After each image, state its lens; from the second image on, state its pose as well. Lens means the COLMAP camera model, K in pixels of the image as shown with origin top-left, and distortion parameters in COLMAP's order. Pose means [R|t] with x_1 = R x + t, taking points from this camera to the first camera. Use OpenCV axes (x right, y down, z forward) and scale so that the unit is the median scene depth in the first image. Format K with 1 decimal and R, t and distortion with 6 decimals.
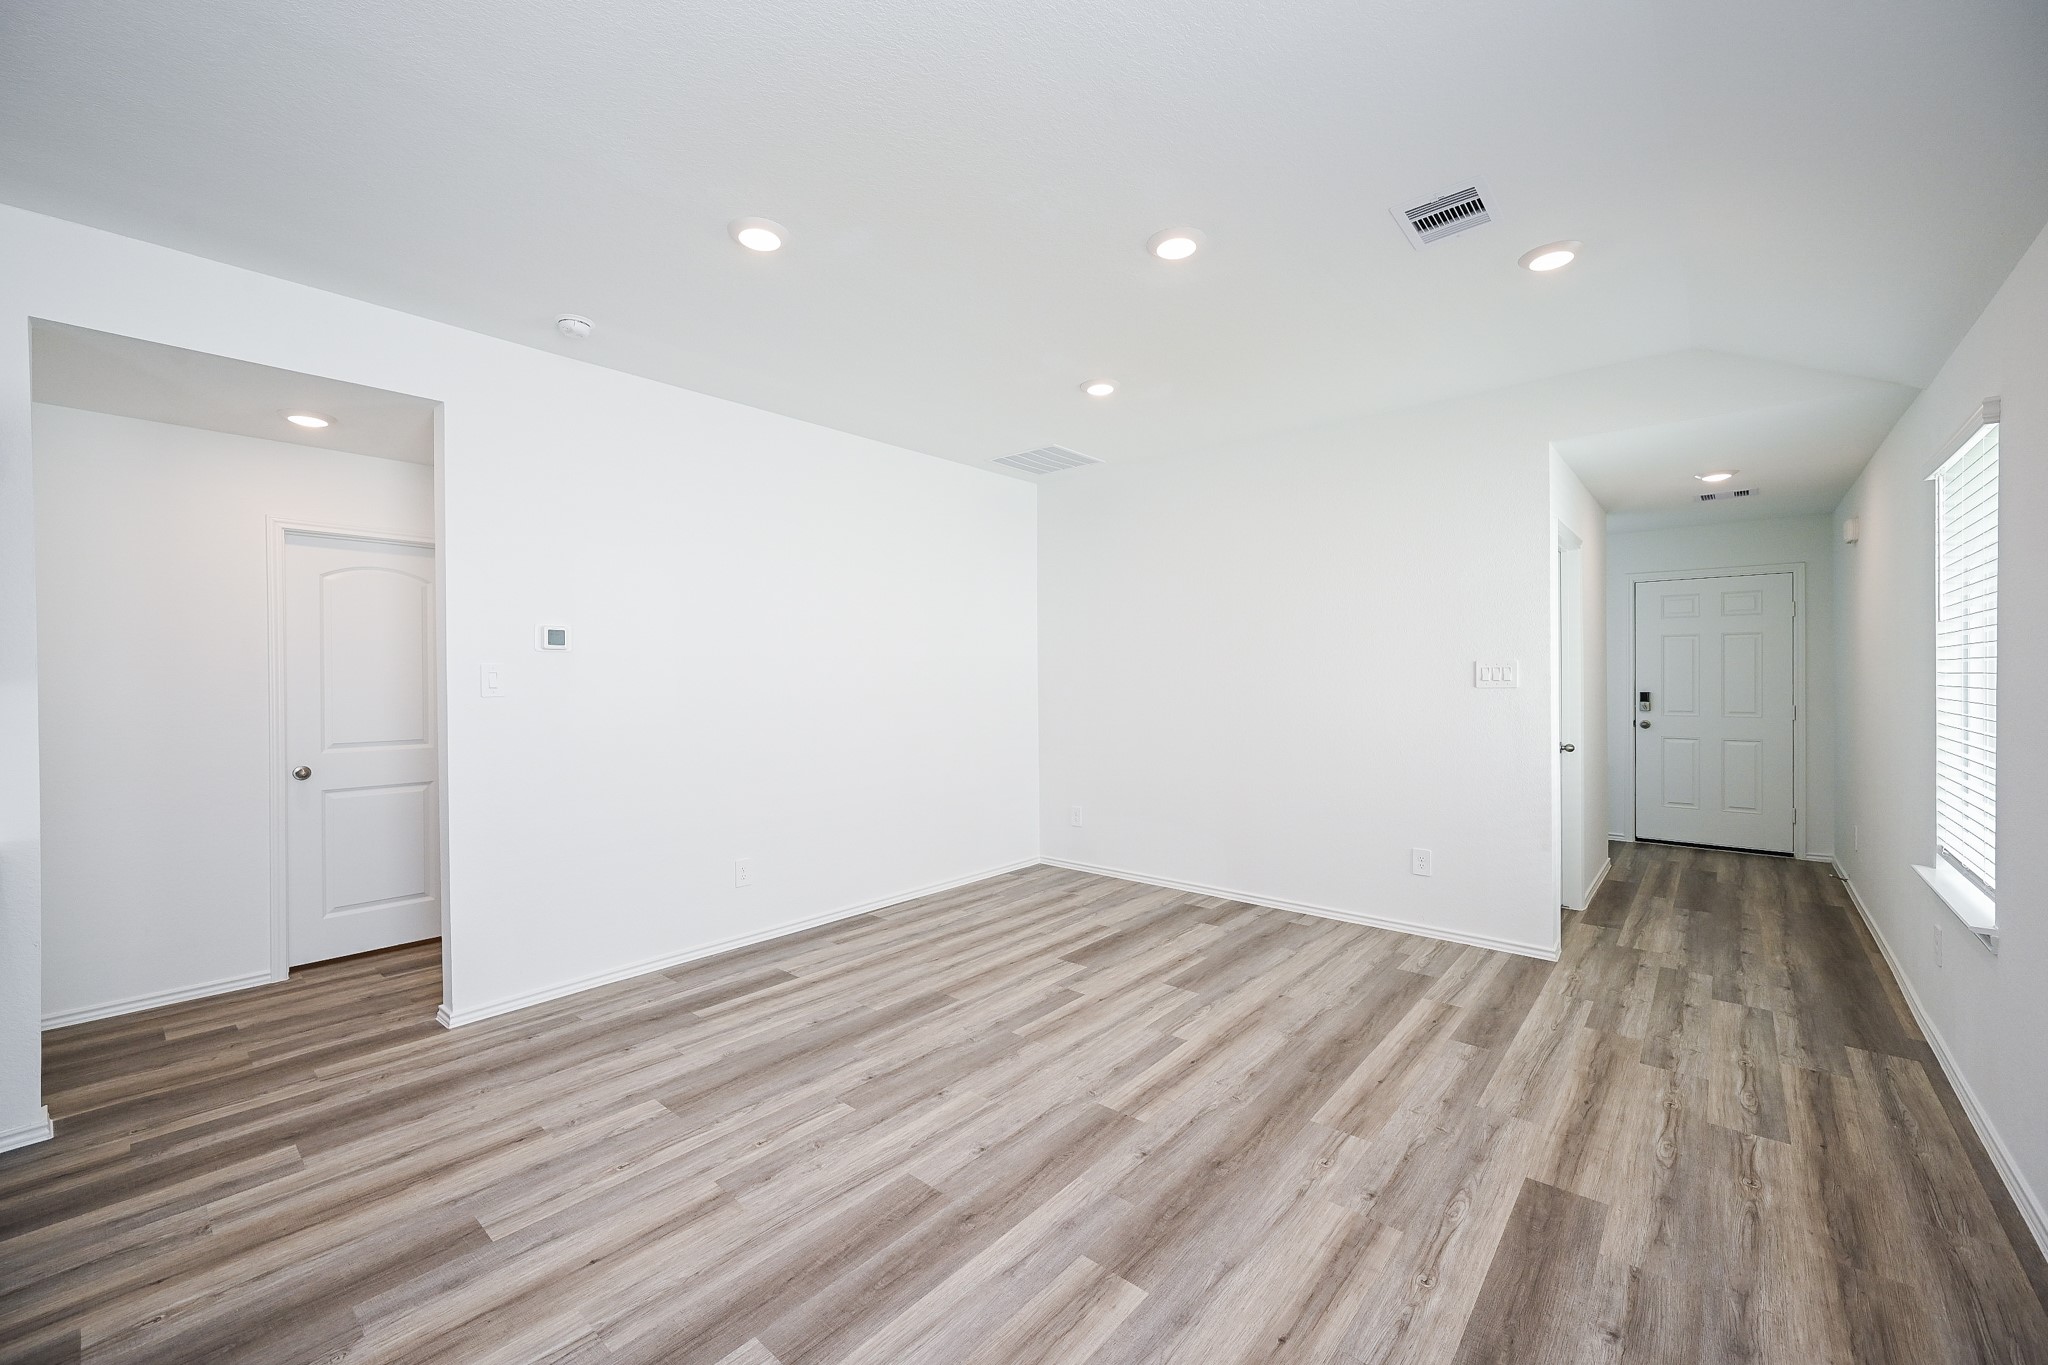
lens RADIAL K [[808.6, 0, 1040.3], [0, 808.6, 685.8], [0, 0, 1]] dist [0.003878, 0.000026]
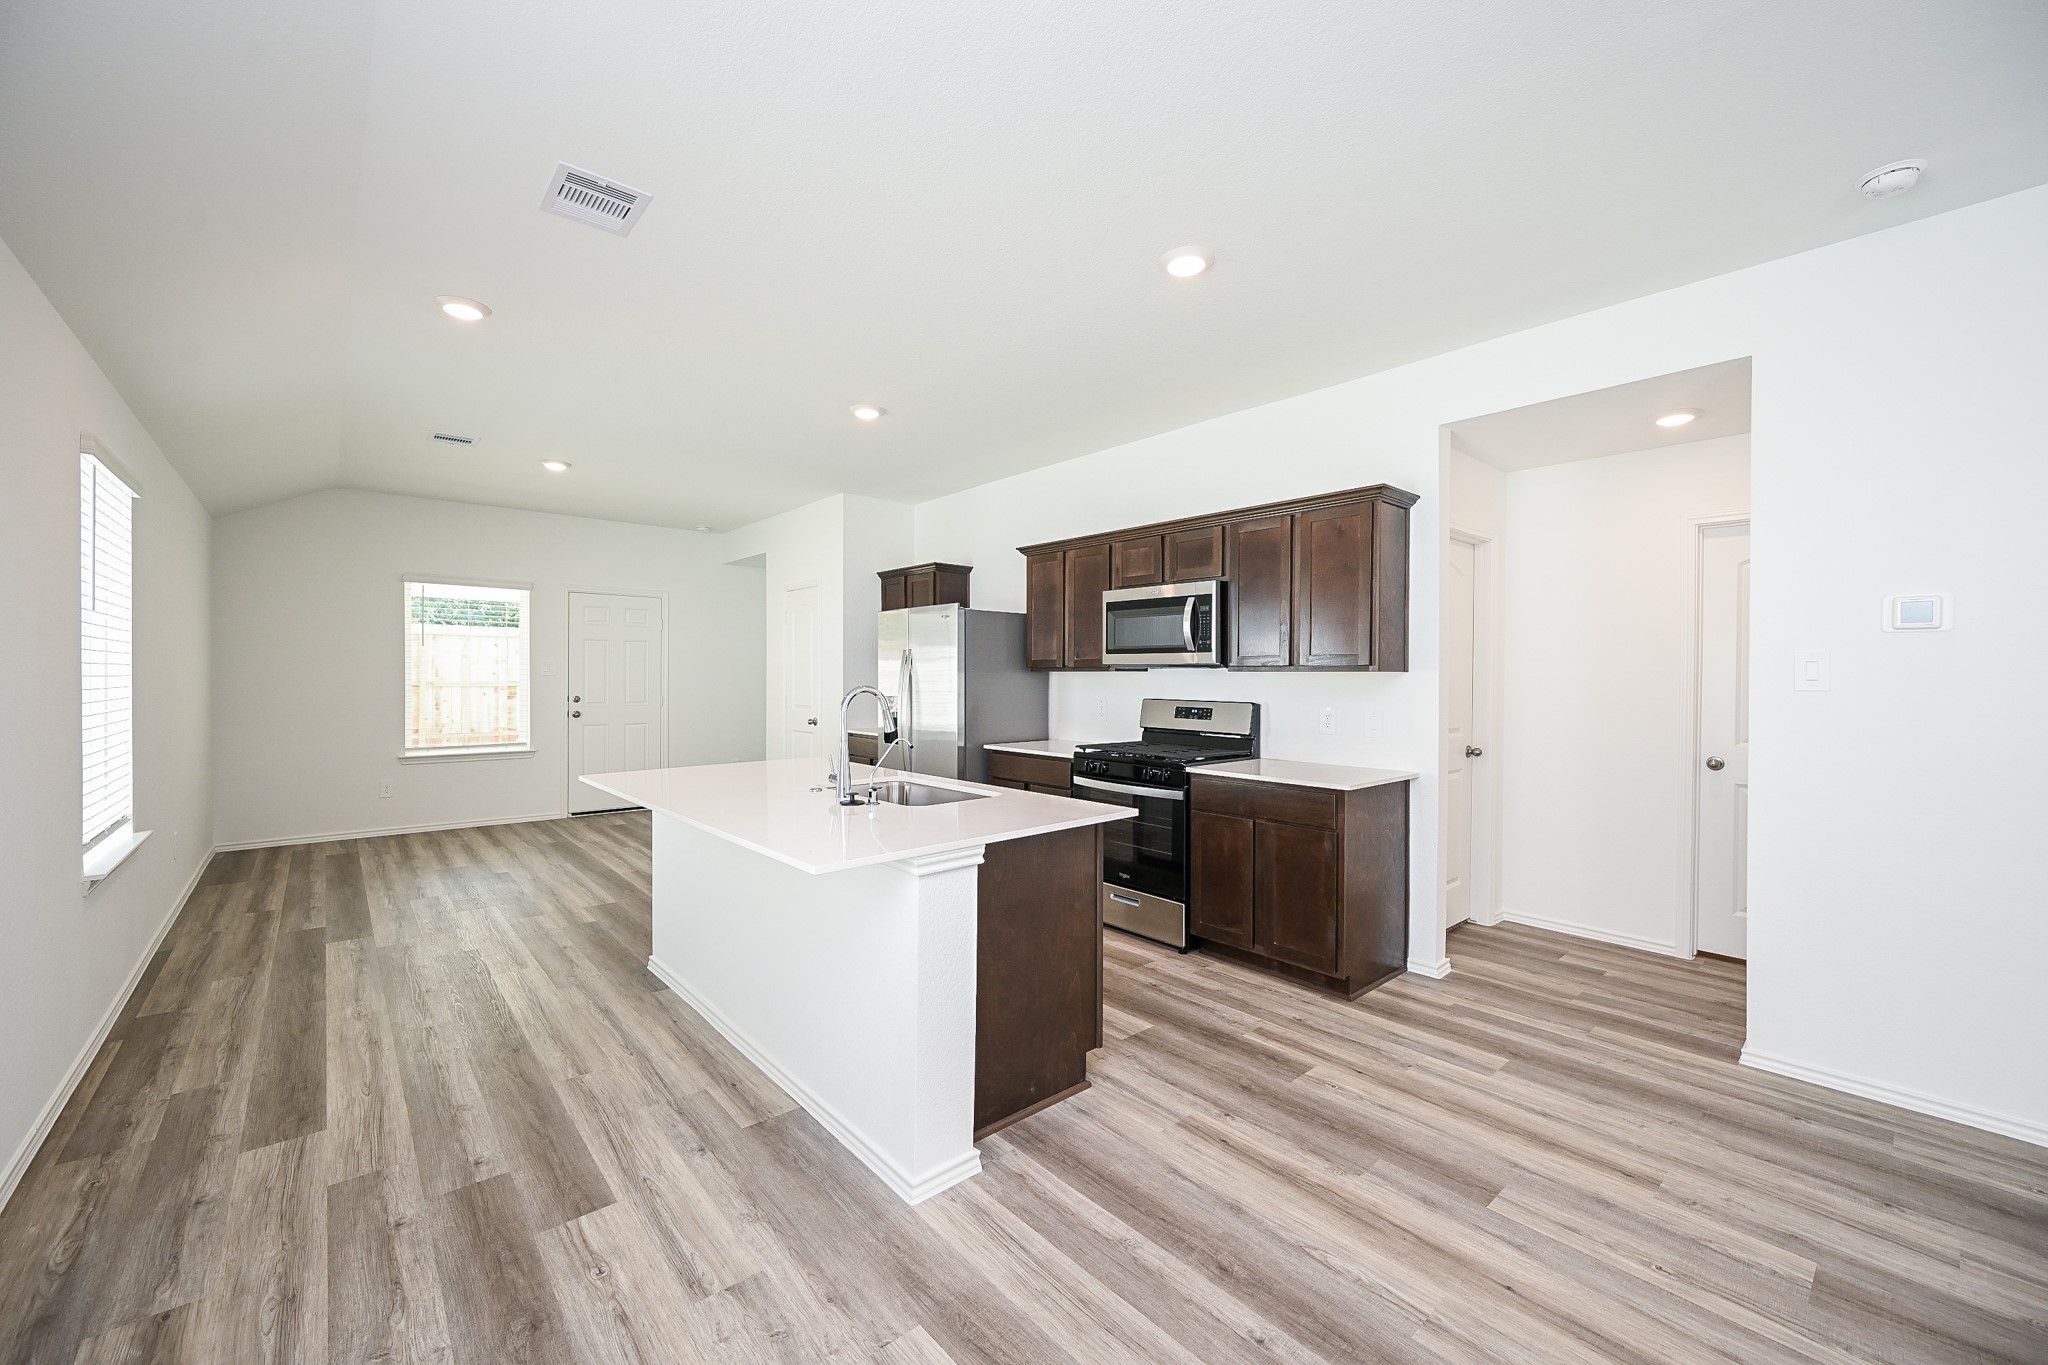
lens RADIAL K [[808.6, 0, 989.7], [0, 808.6, 676.5], [0, 0, 1]] dist [0.003878, 0.000026]
pose [[-0.183144, 0.005461, -0.983071, 0.303116], [-0.008447, 0.999939, 0.007129, 0.000929], [0.983050, 0.009609, -0.183086, 0.365309]]
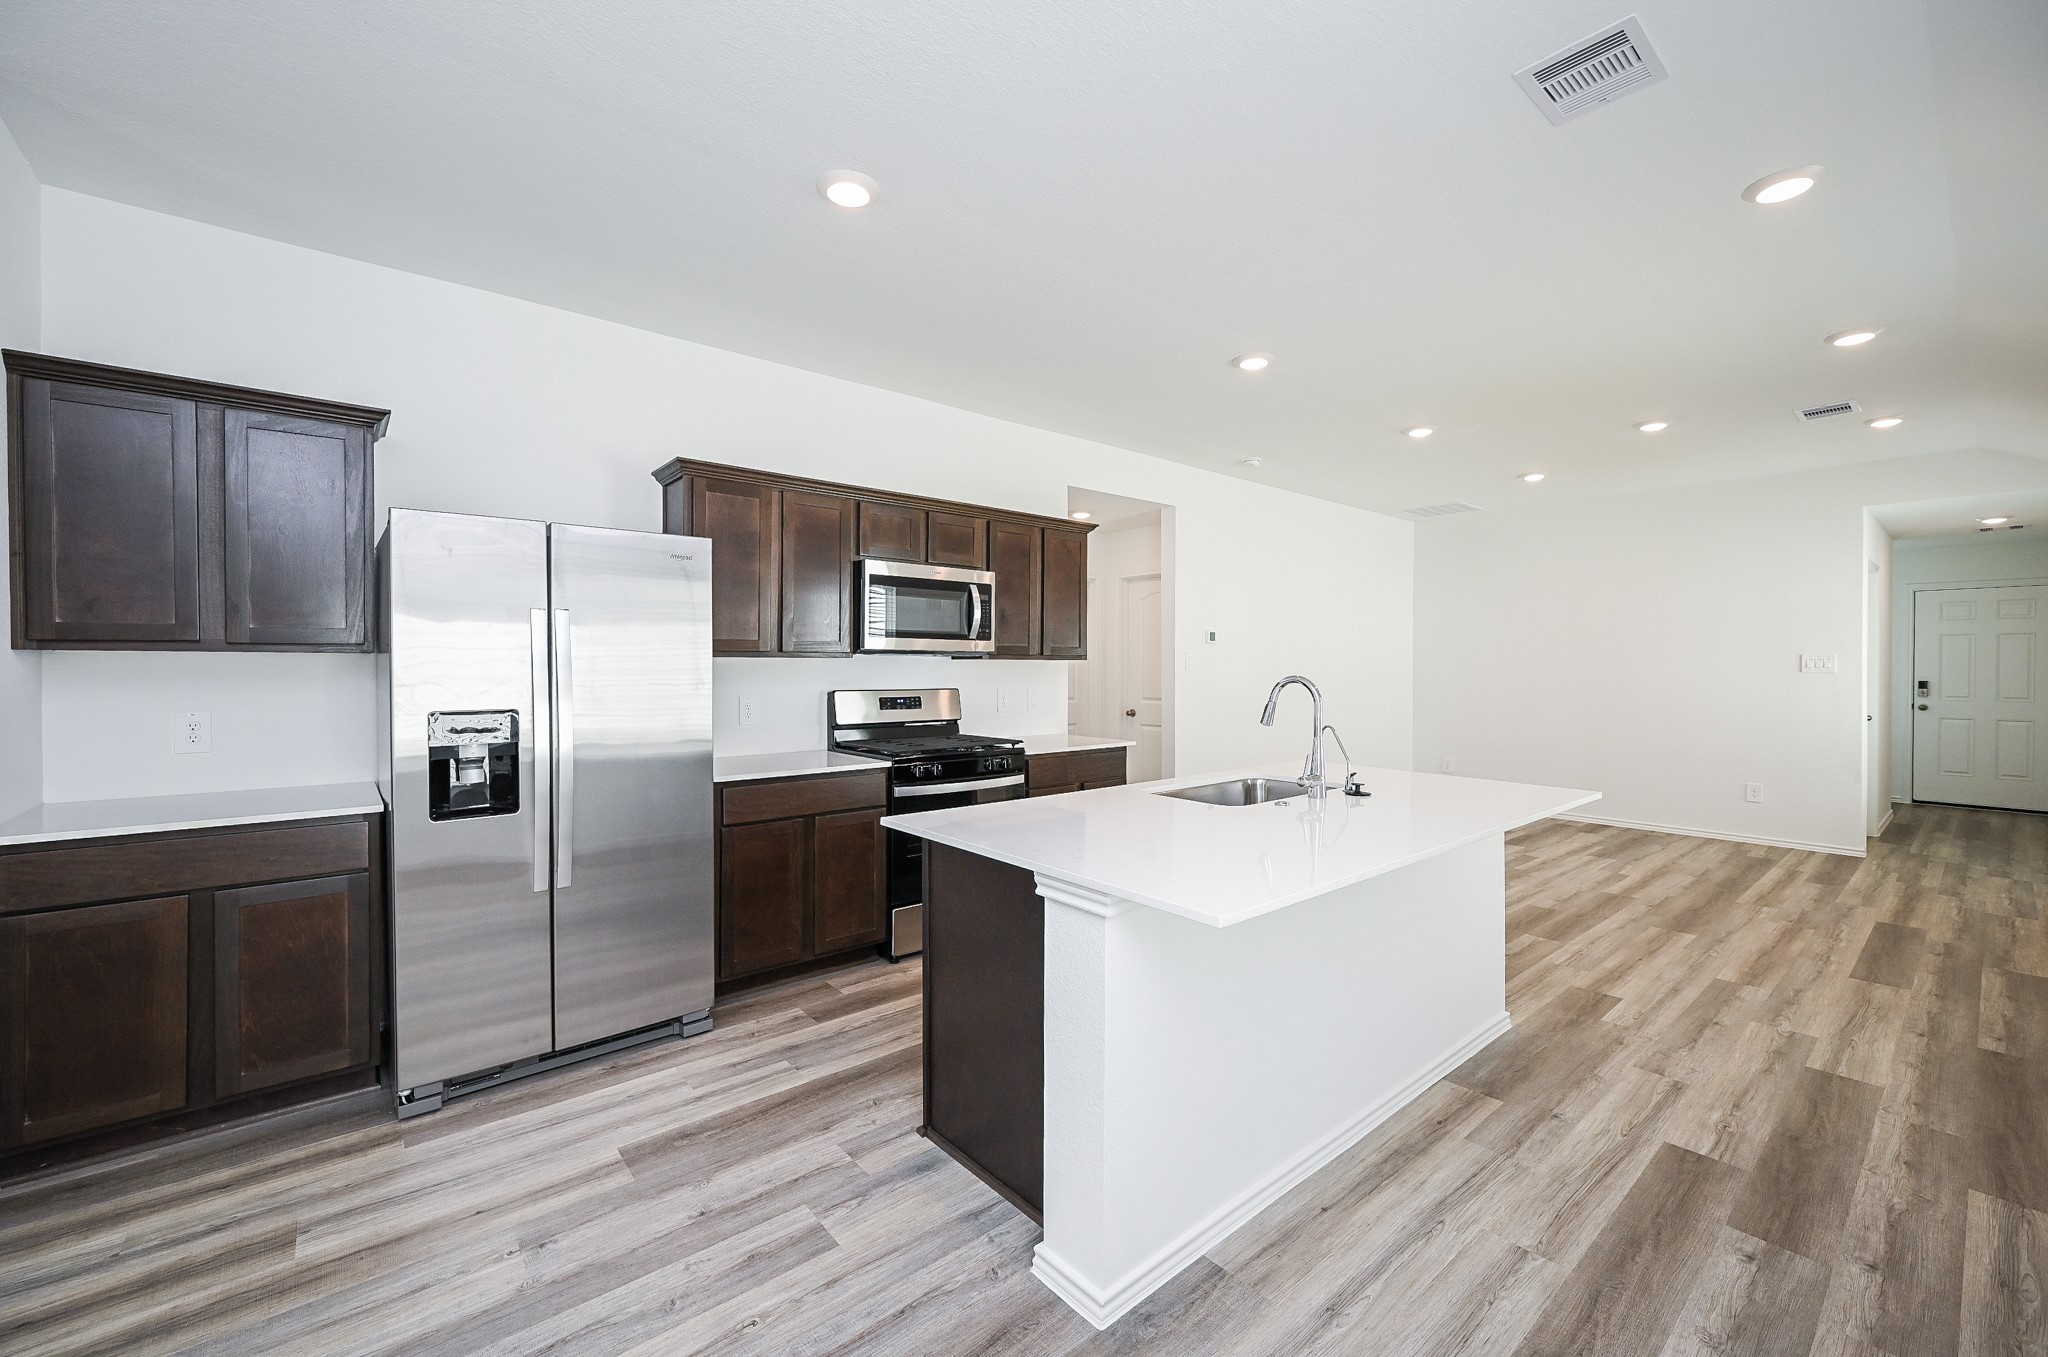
lens RADIAL K [[840.2, 0, 1041.1], [0, 840.2, 676.3], [0, 0, 1]] dist [0.001909, -0.000173]
pose [[0.988502, 0.012116, -0.150721, -0.776546], [-0.011359, 0.999918, 0.005882, 0.018838], [0.150780, -0.004102, 0.988559, -0.933552]]
